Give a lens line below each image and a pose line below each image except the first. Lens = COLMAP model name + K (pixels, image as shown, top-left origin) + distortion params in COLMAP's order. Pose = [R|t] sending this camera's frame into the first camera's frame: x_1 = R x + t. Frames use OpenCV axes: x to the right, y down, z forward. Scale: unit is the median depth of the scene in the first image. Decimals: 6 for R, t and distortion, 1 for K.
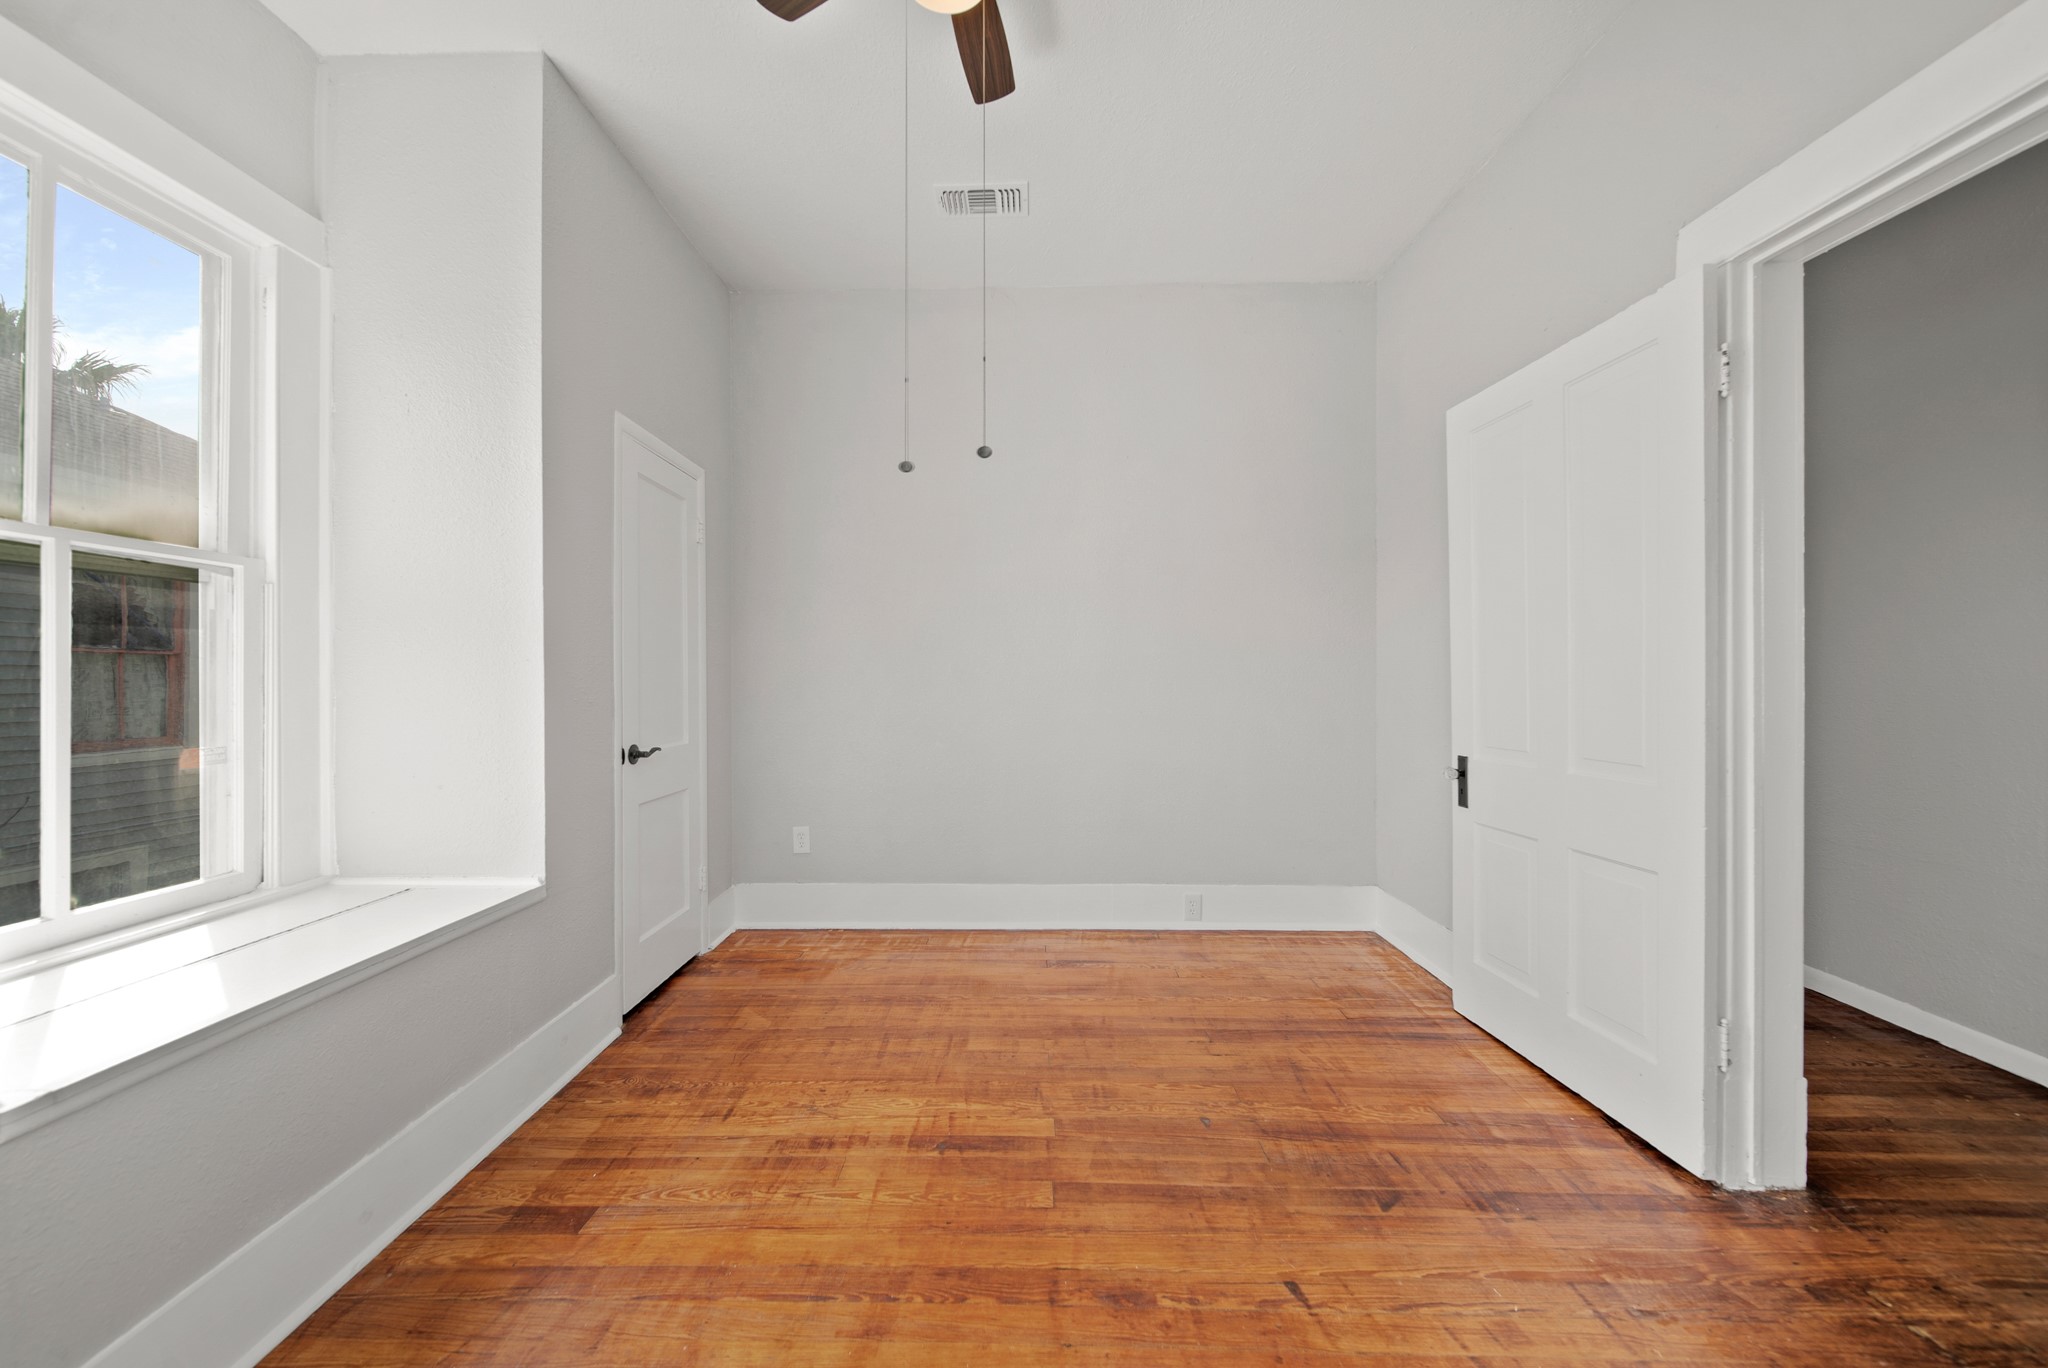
lens RADIAL K [[725.6, 0, 1019.0], [0, 725.6, 674.1], [0, 0, 1]] dist [-0.000505, -0.000097]
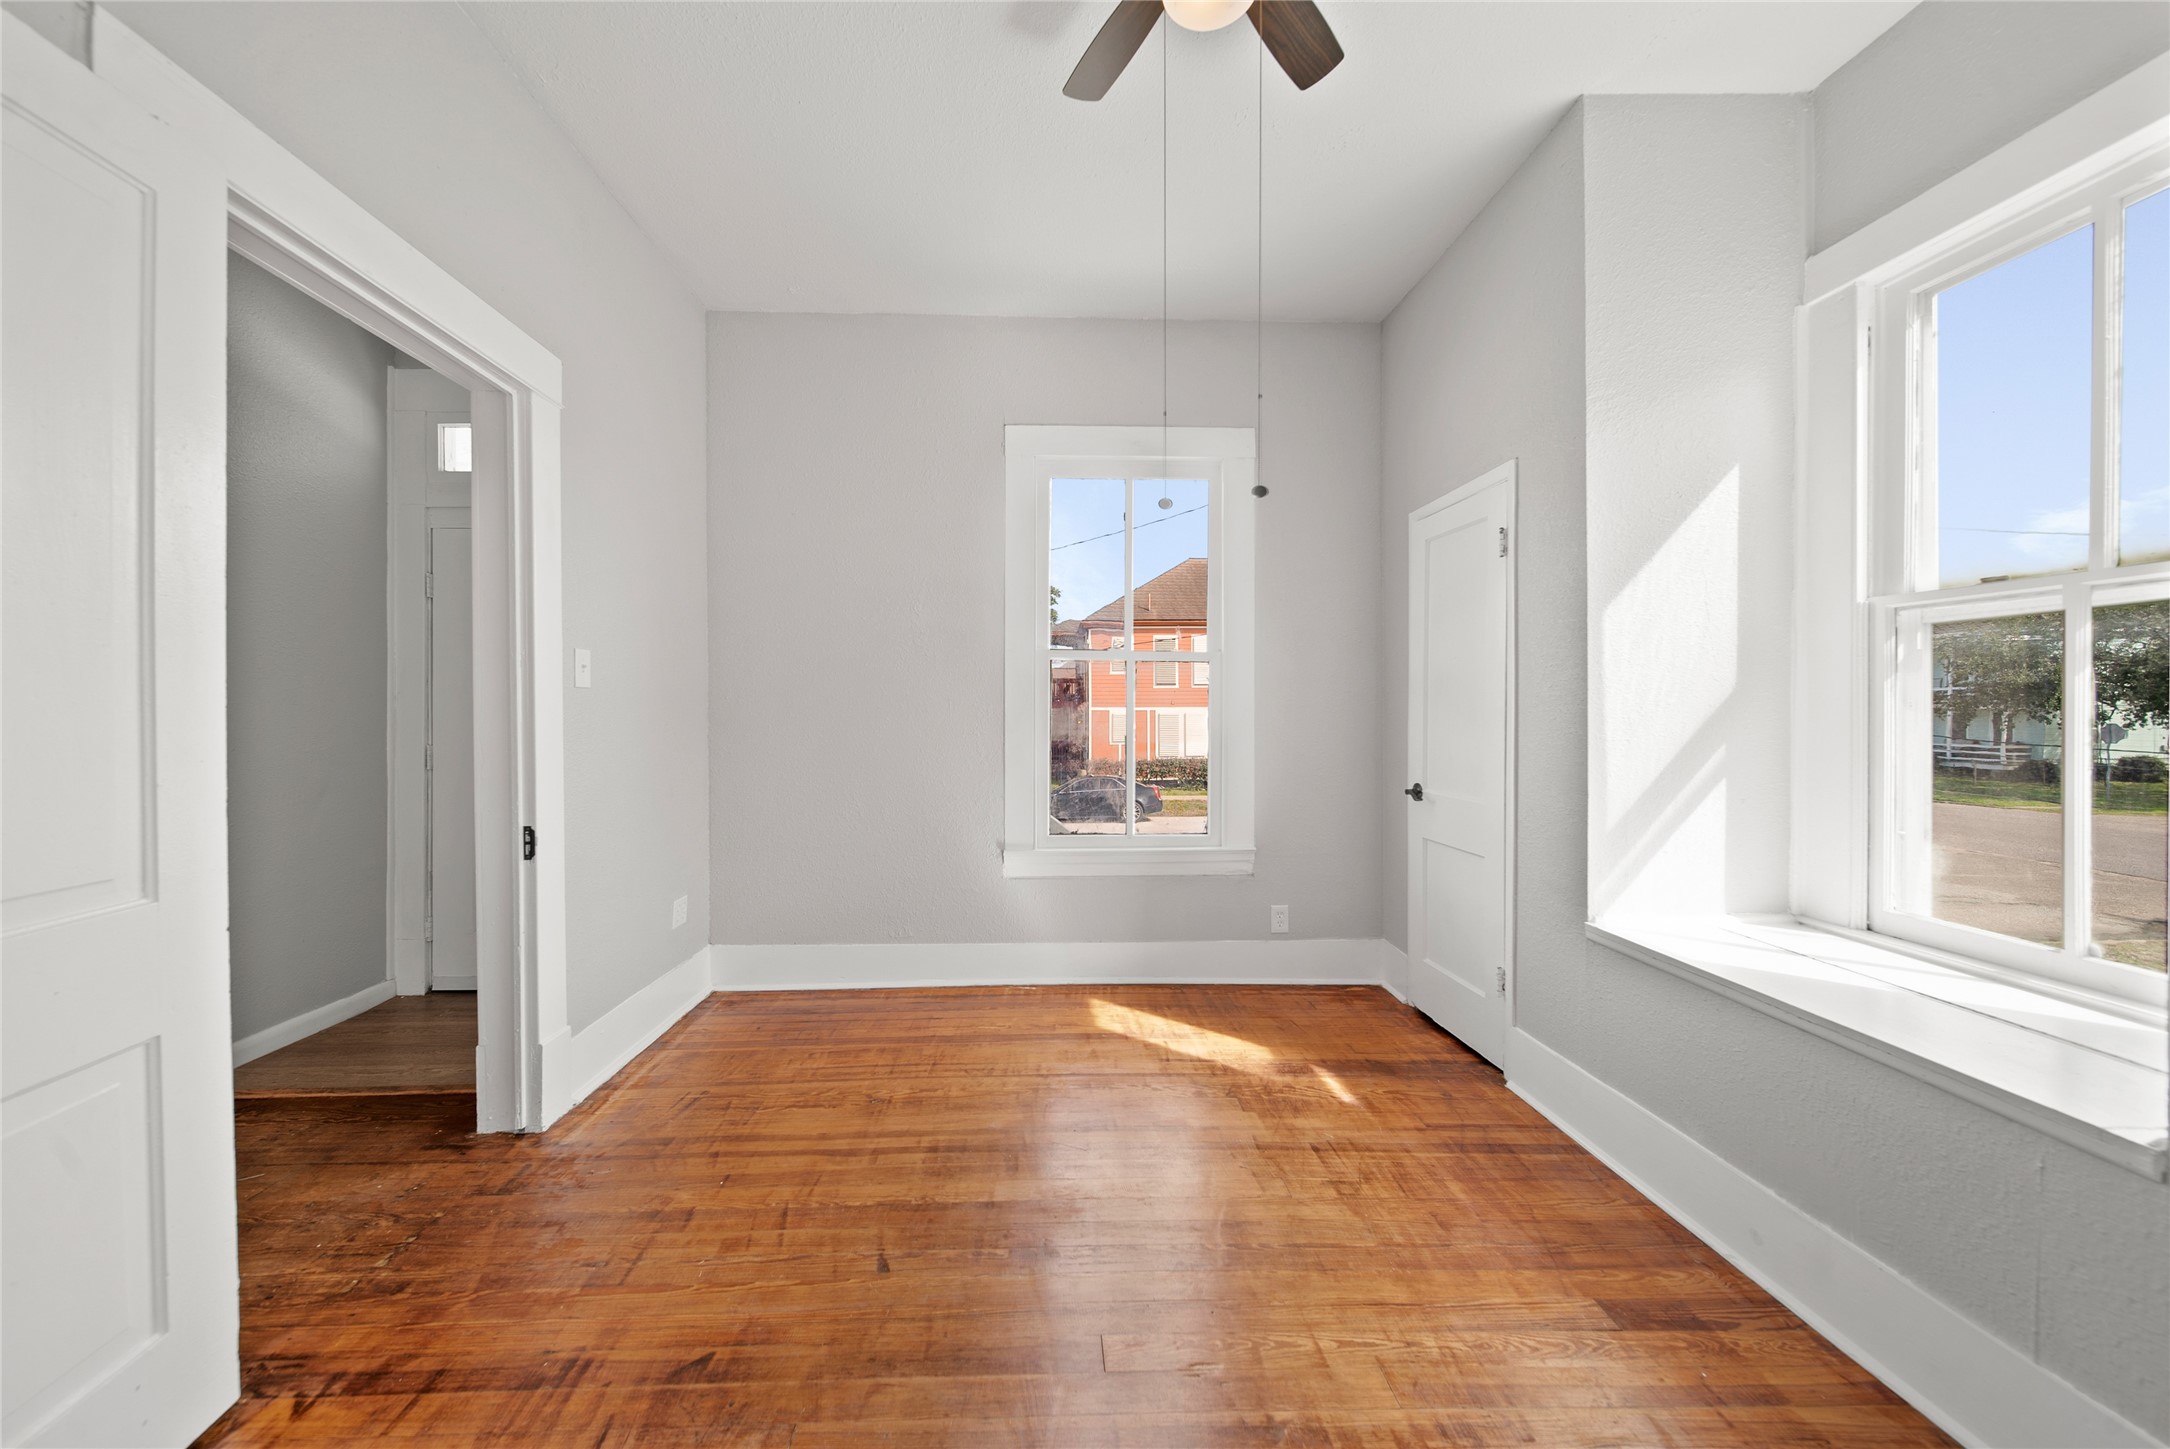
lens RADIAL K [[778.0, 0, 1076.2], [0, 778.0, 711.6], [0, 0, 1]] dist [-0.001366, -0.000327]
pose [[-0.997980, 0.001609, -0.063512, 0.125991], [0.001653, 0.999998, -0.000645, -0.007917], [0.063511, -0.000749, -0.997981, 1.782160]]
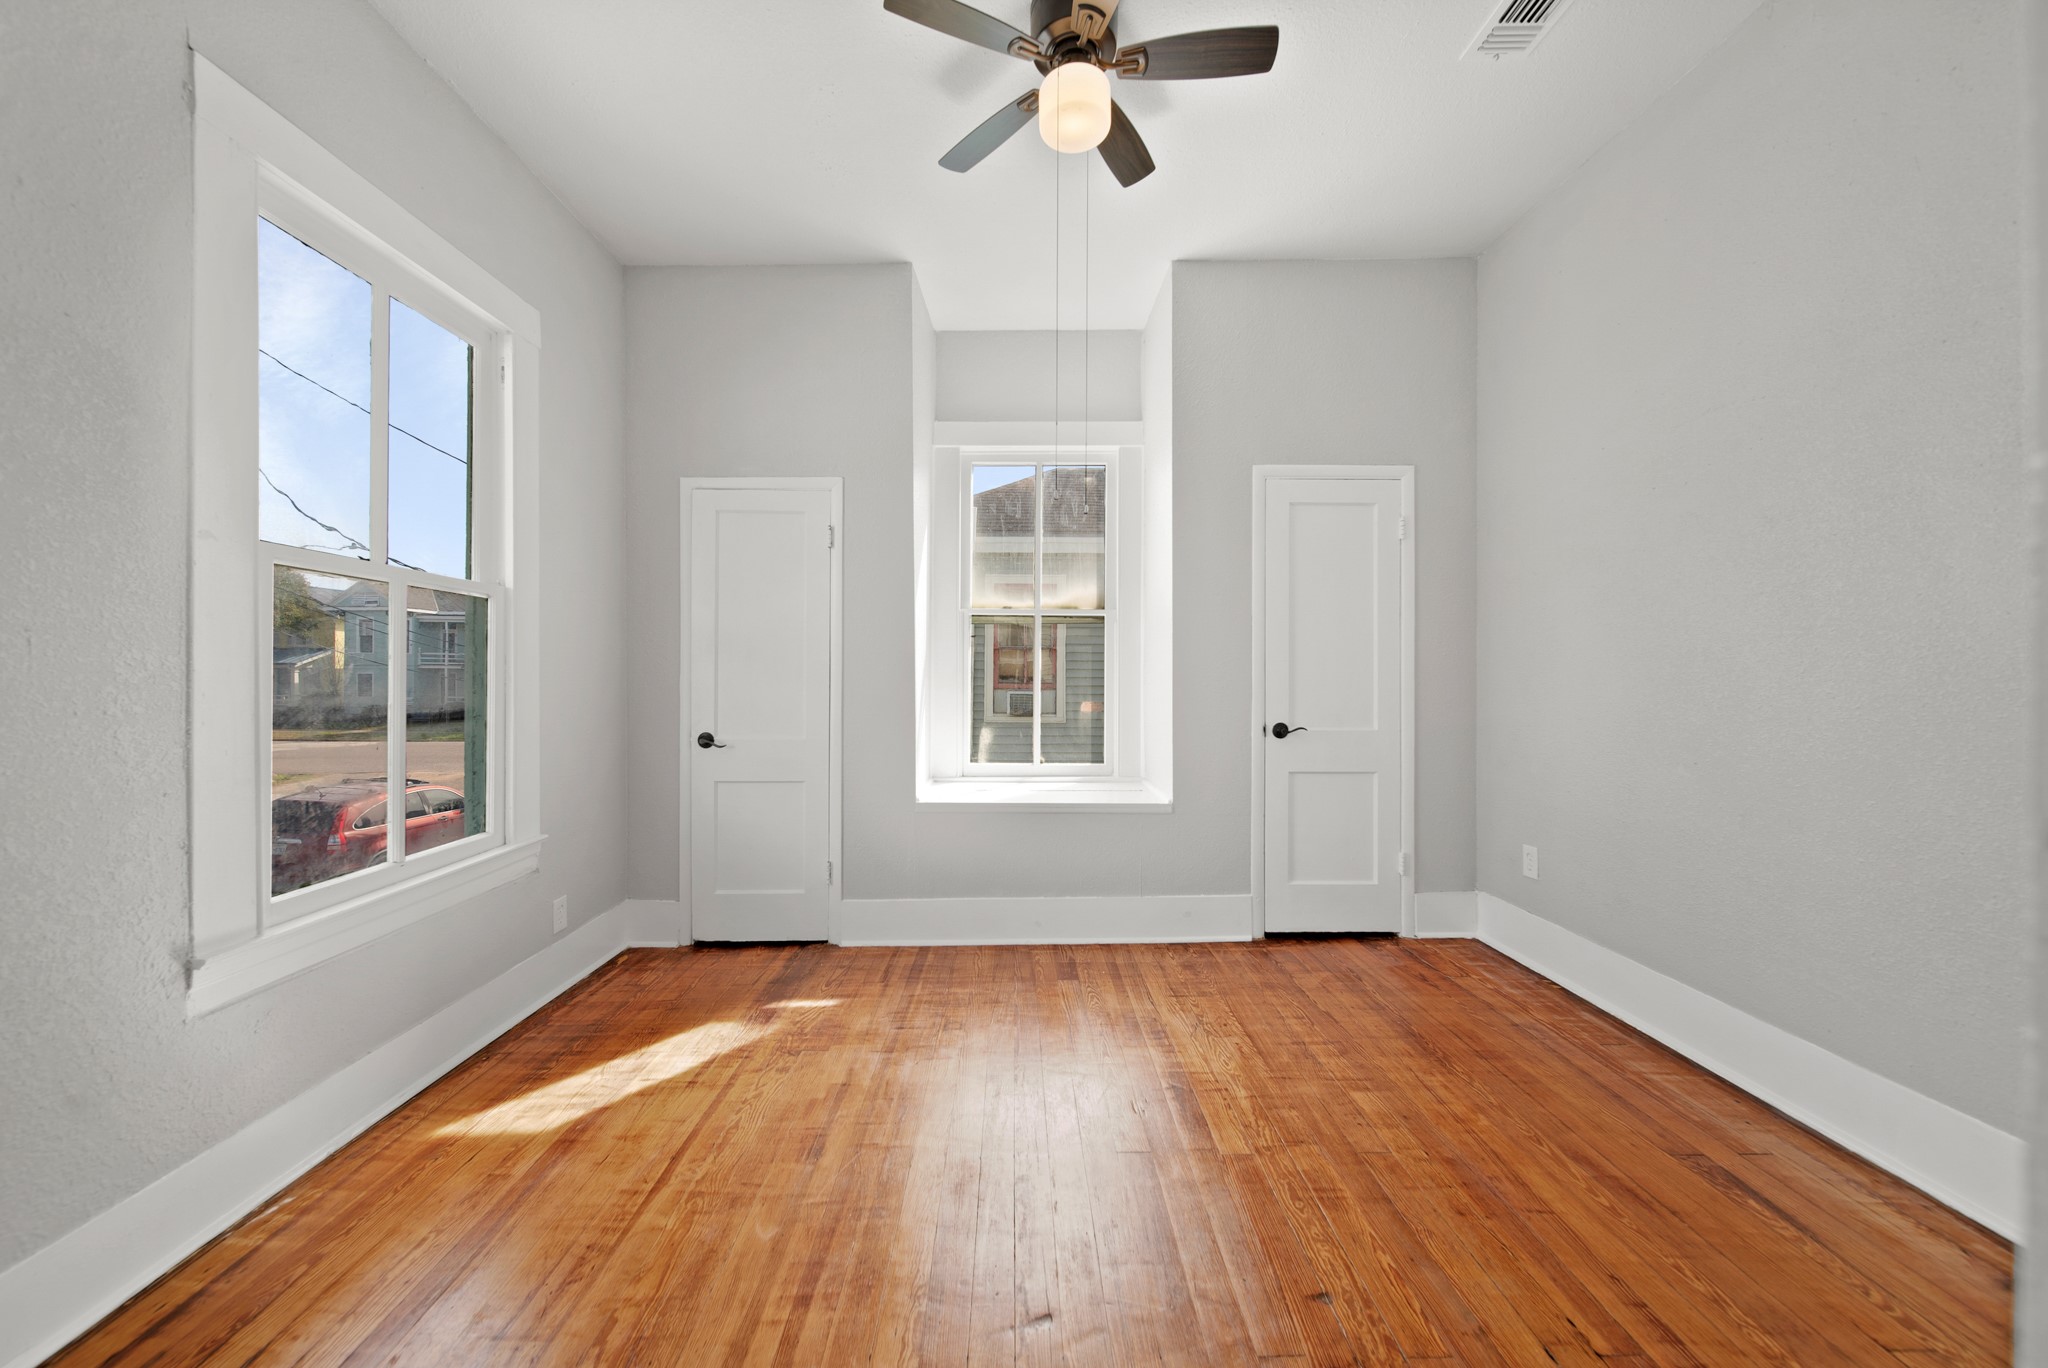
lens RADIAL K [[730.8, 0, 1009.7], [0, 730.8, 657.2], [0, 0, 1]] dist [0.001750, -0.000045]
pose [[0.026537, -0.013982, -0.999550, 1.075057], [0.004665, 0.999893, -0.013863, 0.000227], [0.999637, -0.004295, 0.026600, 0.750000]]
